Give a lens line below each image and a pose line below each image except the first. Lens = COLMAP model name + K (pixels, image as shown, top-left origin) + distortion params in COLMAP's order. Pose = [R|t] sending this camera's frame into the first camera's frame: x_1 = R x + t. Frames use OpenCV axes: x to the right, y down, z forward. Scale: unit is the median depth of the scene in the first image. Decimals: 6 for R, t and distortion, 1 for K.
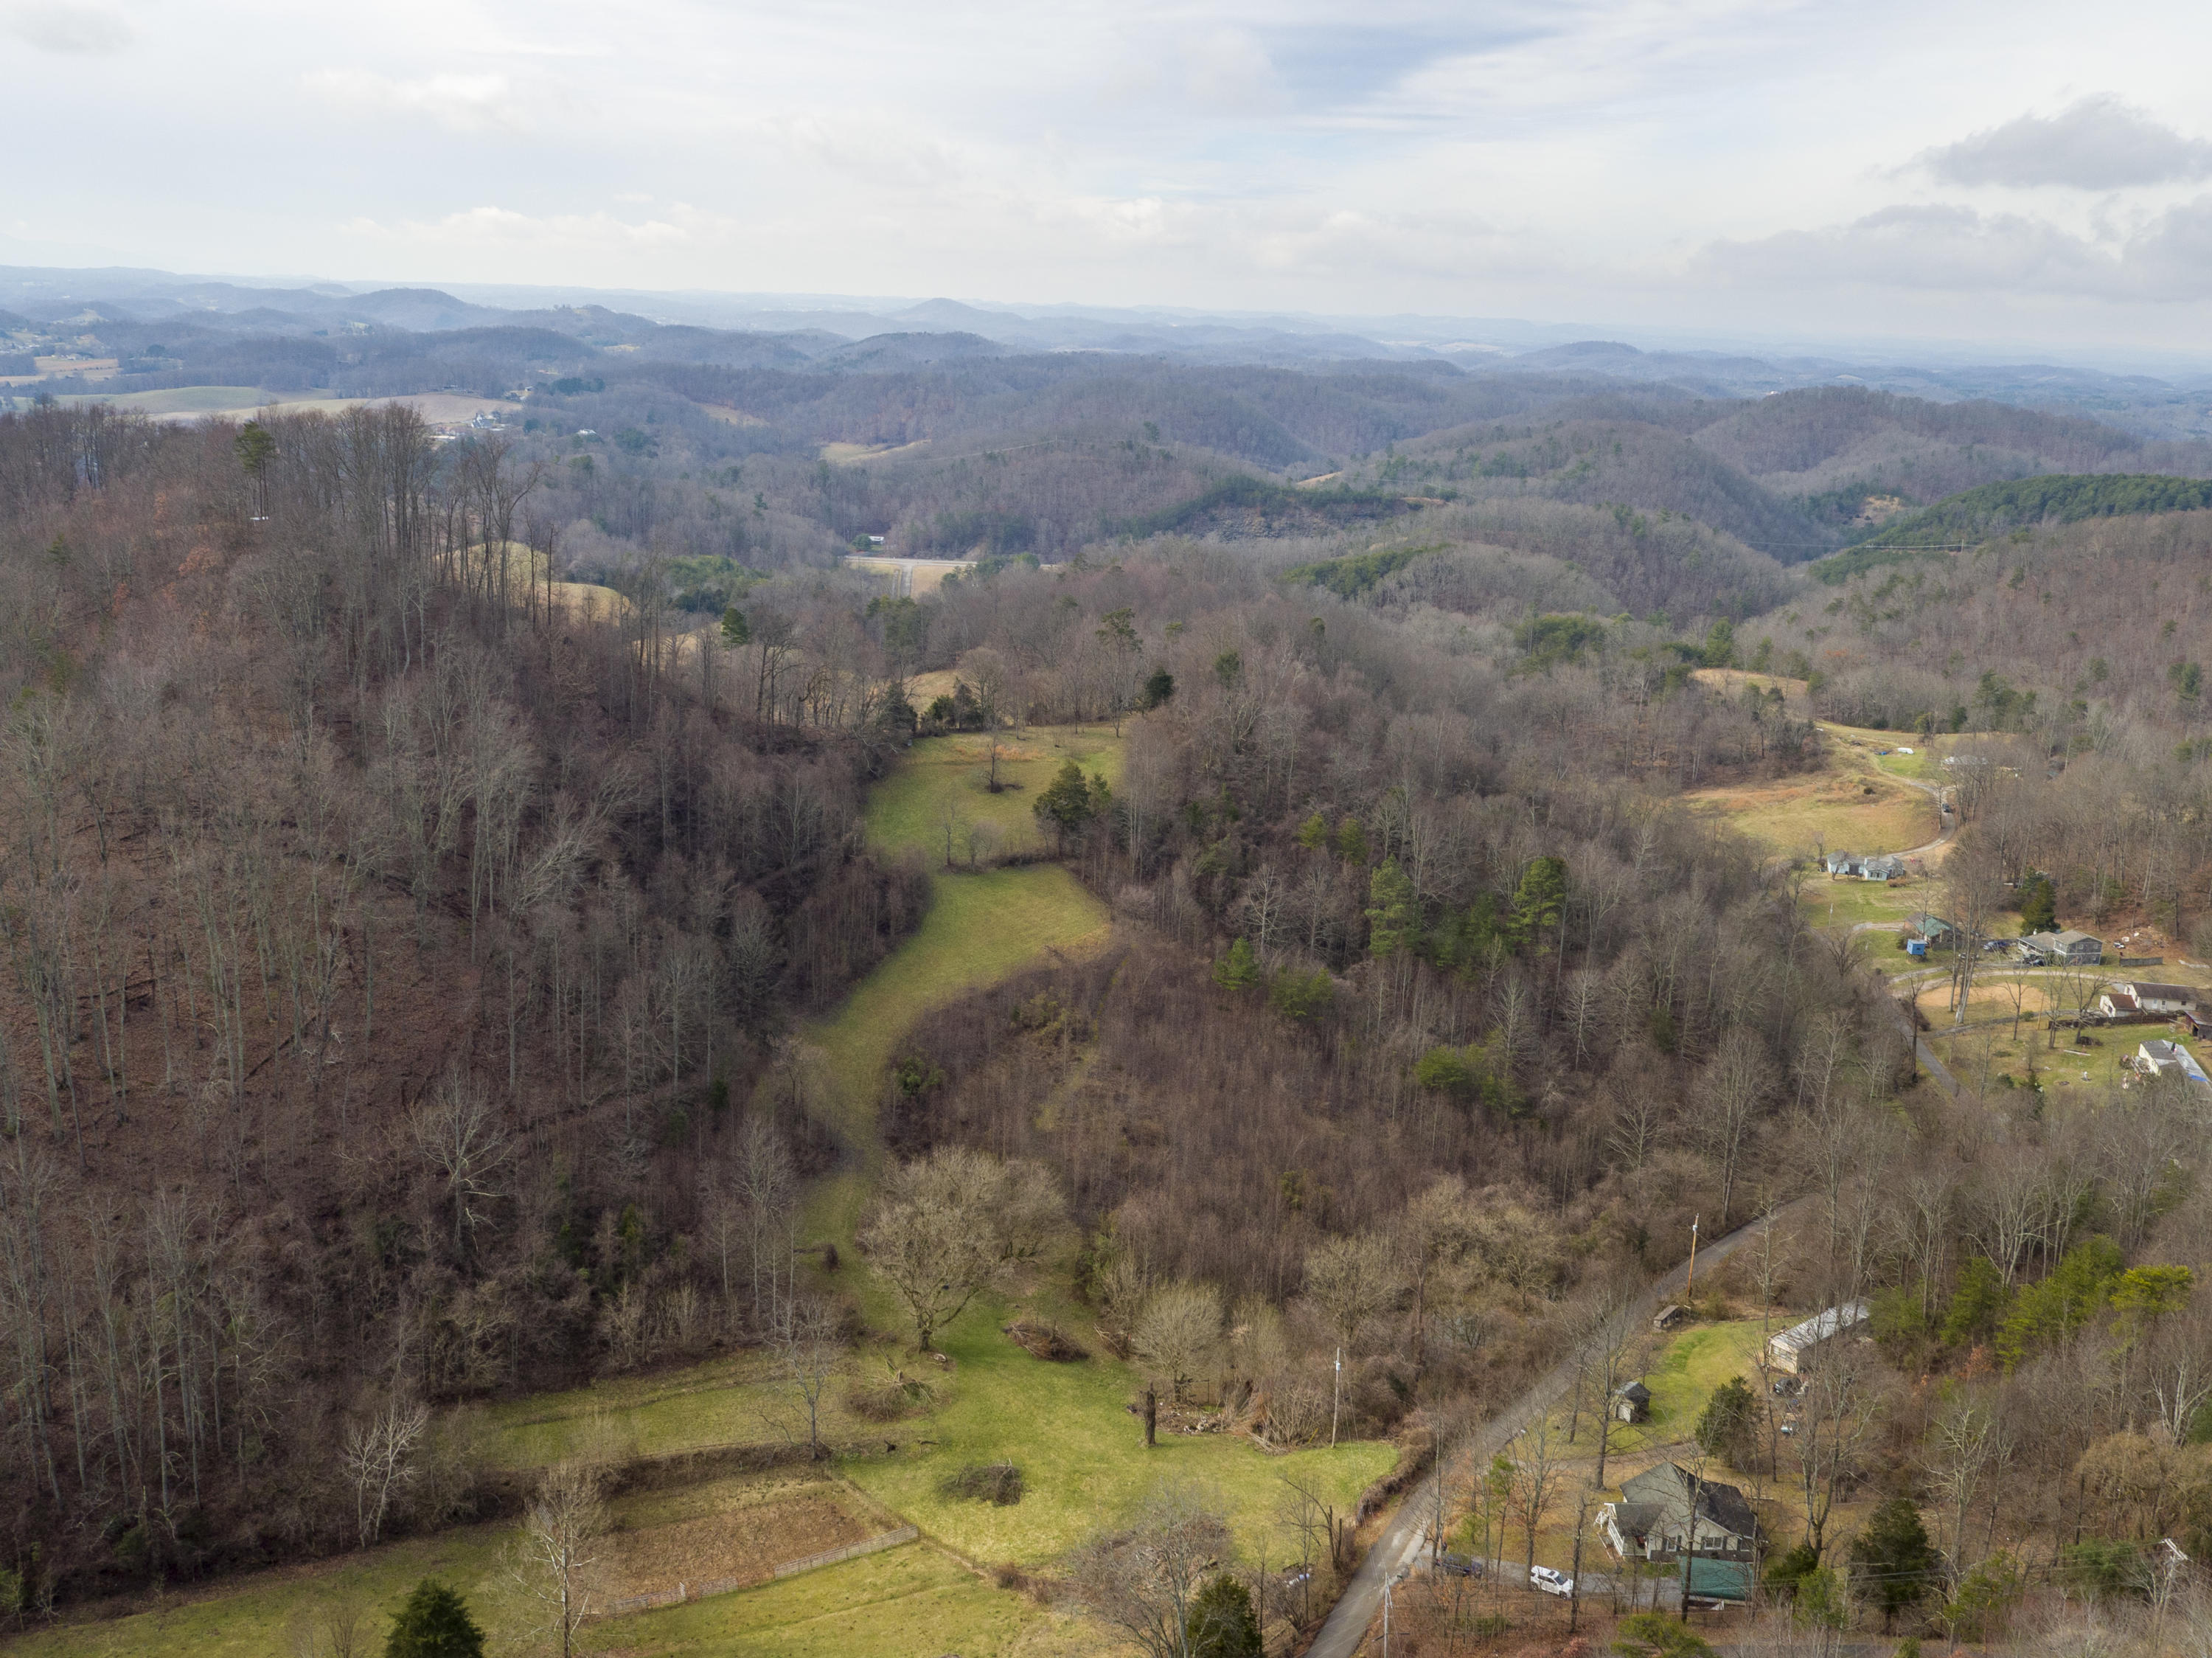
lens RADIAL K [[2104.5, 0, 1106.3], [0, 2104.5, 829.0], [0, 0, 1]] dist [0.001532, 0.000000]
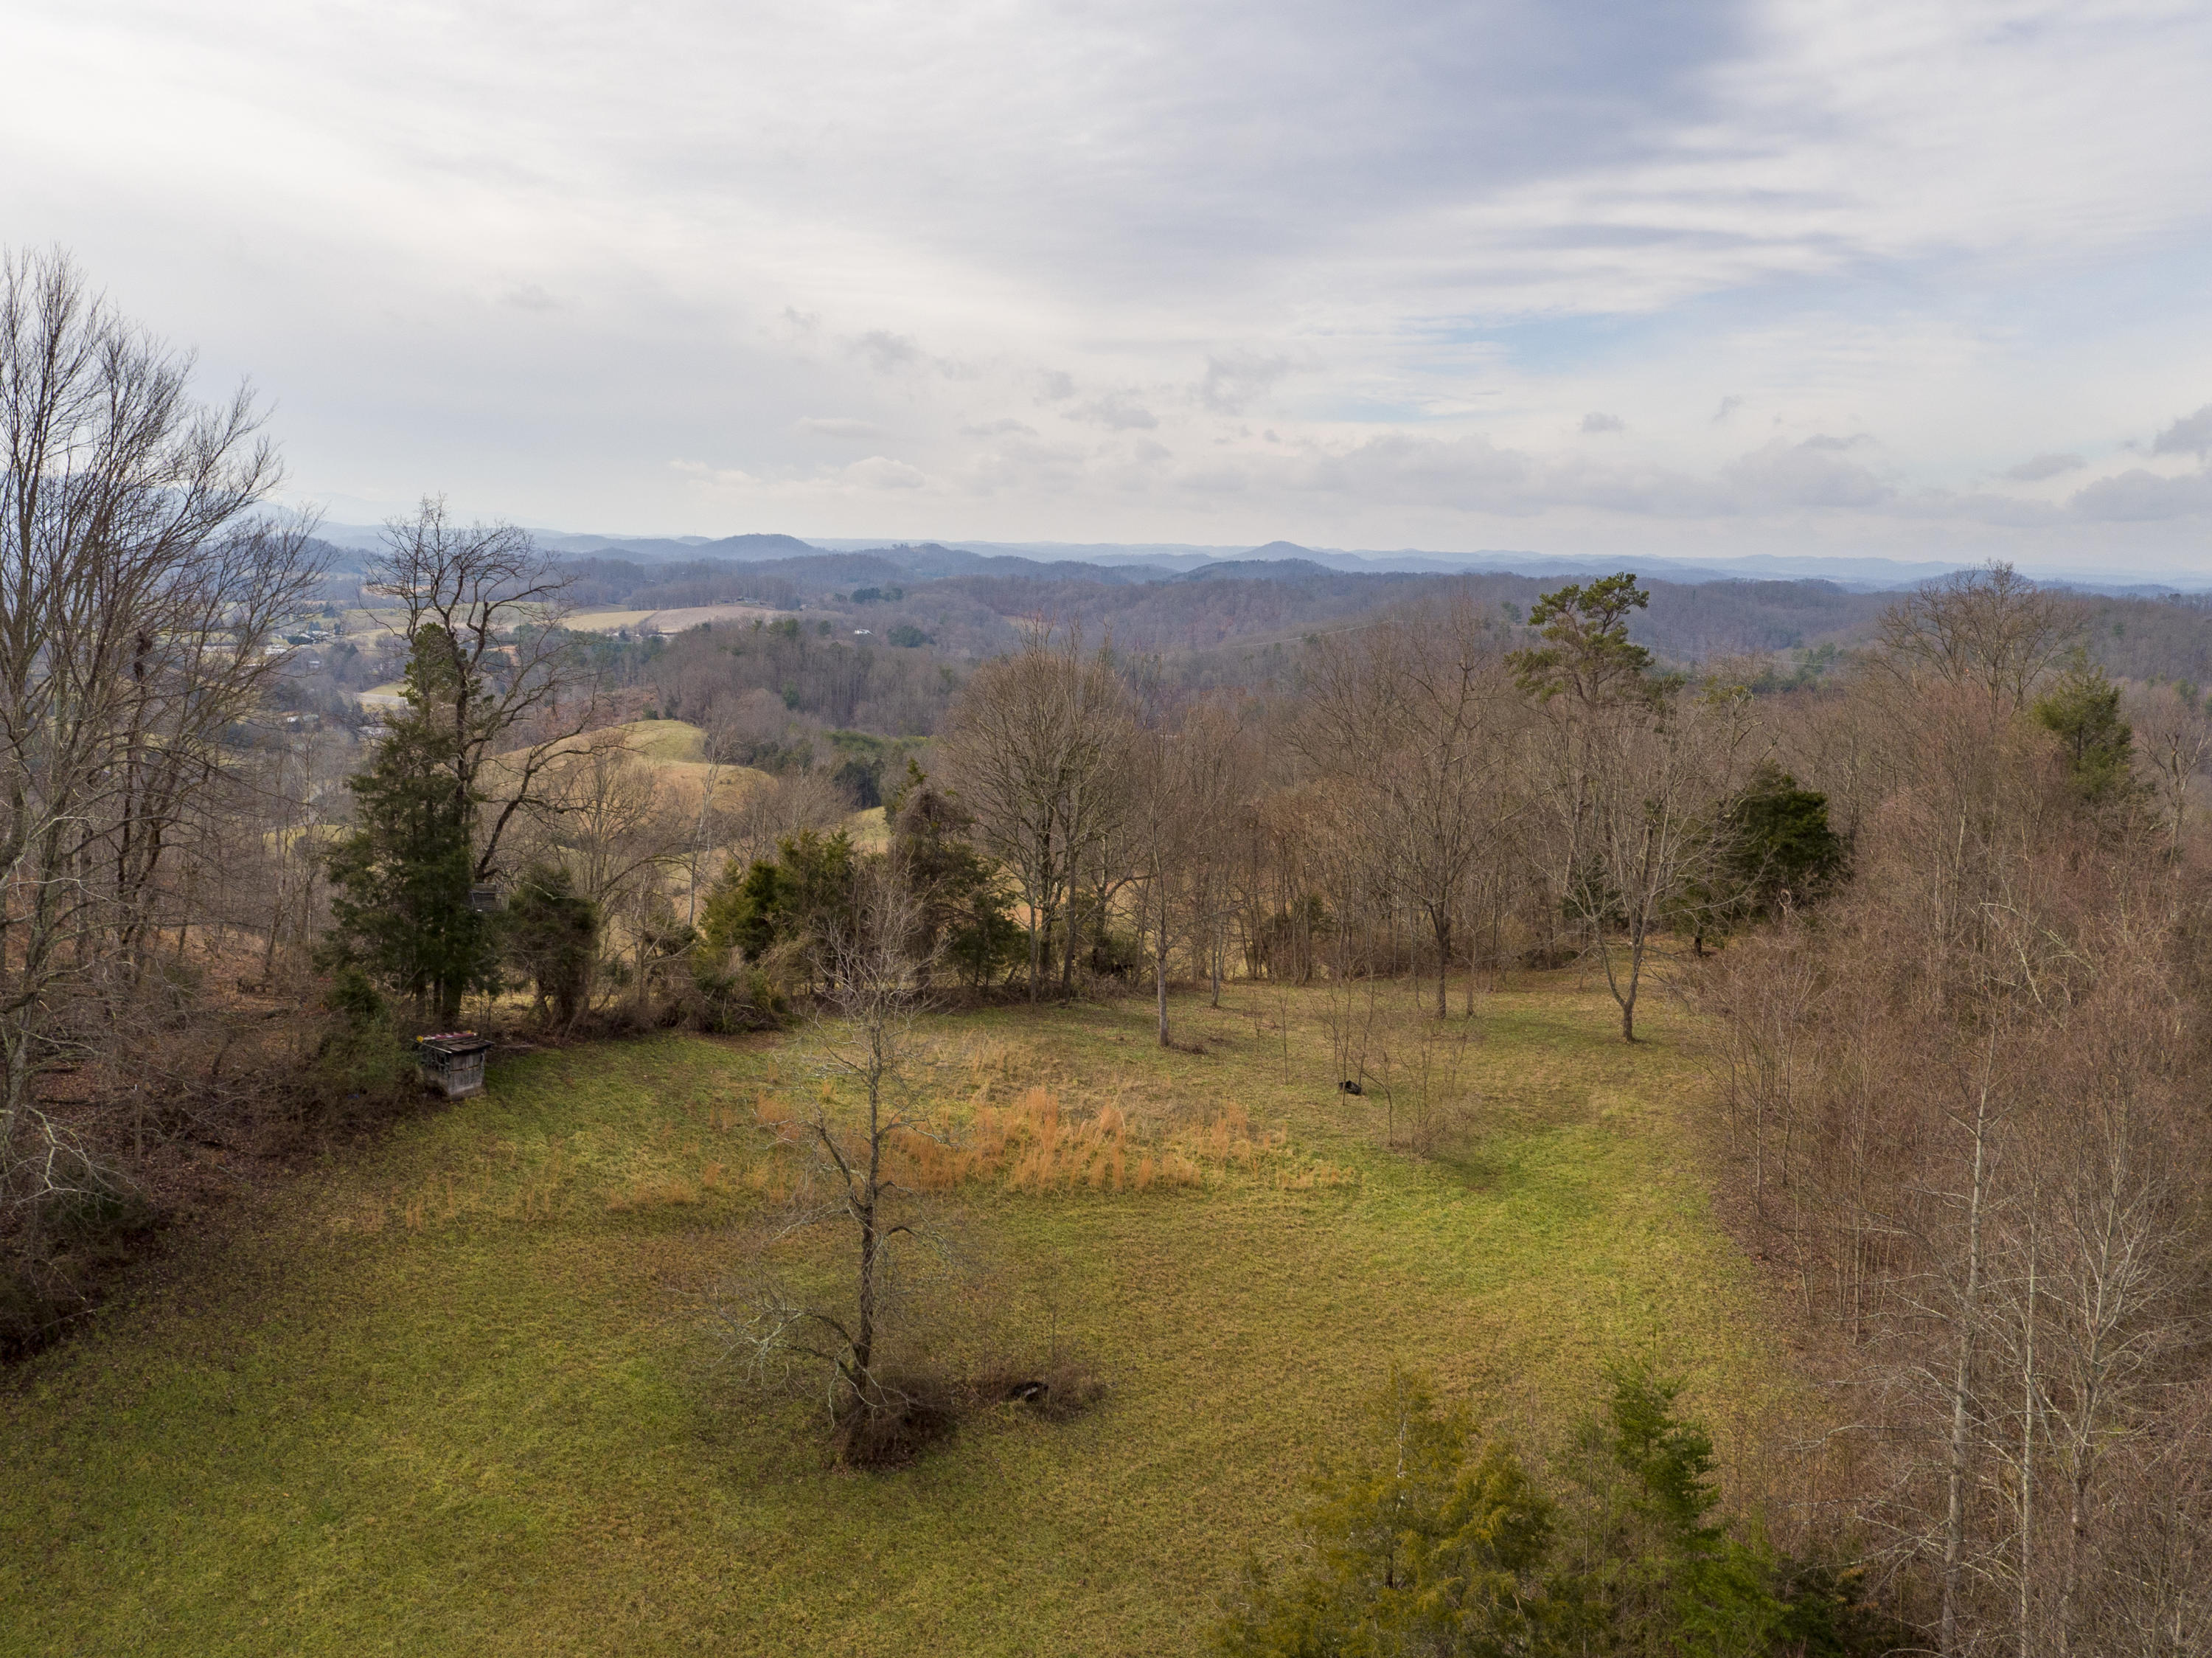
lens RADIAL K [[2104.5, 0, 1106.8], [0, 2104.5, 829.2], [0, 0, 1]] dist [0.001532, 0.000000]
pose [[0.987285, 0.007135, -0.158799, -0.013987], [-0.025381, 0.993251, -0.113171, -0.038855], [0.156920, 0.115762, 0.980803, 0.760063]]
